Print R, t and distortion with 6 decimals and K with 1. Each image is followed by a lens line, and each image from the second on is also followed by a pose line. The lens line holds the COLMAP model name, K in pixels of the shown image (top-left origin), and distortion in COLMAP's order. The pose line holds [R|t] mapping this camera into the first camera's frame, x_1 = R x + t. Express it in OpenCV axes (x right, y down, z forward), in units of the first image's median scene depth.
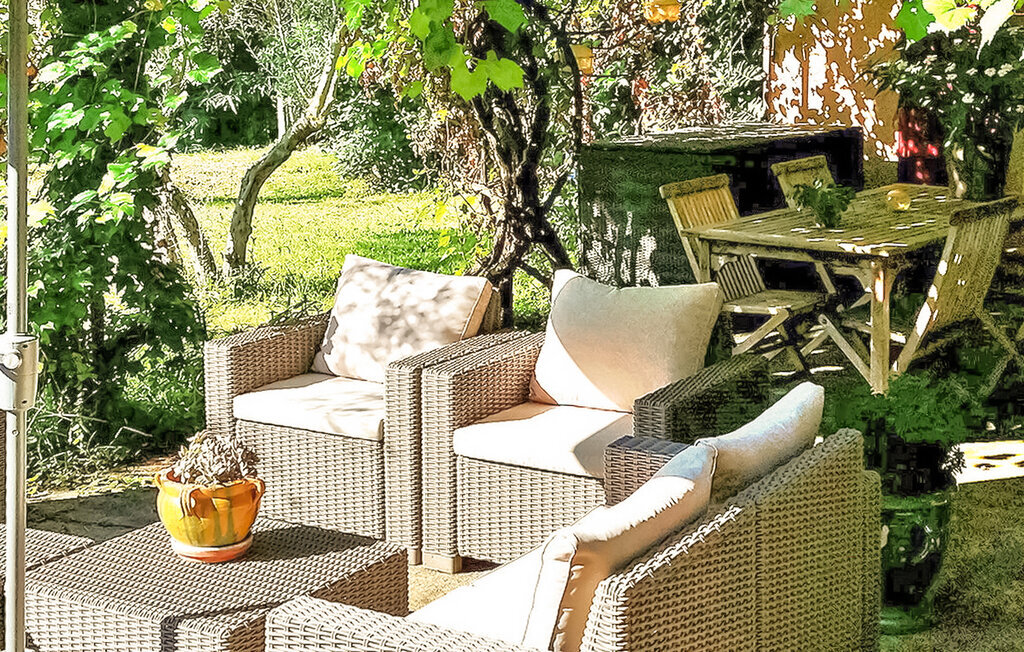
lens RADIAL K [[1773.1, 0, 512.0], [0, 1773.1, 326.0], [0, 0, 1]] dist [0.043163, -0.024291]
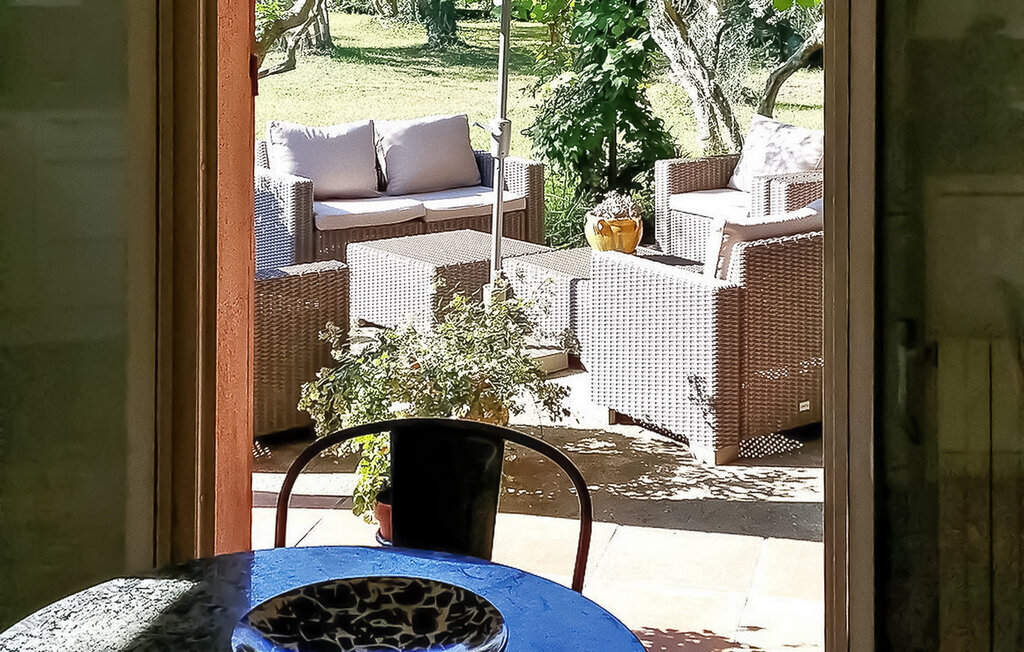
lens RADIAL K [[1773.1, 0, 512.0], [0, 1773.1, 326.0], [0, 0, 1]] dist [0.043163, -0.024291]
pose [[0.916693, 0.093298, -0.388548, 0.350208], [-0.081625, 0.995579, 0.046483, 0.094159], [0.391167, -0.010896, 0.920255, -0.553091]]
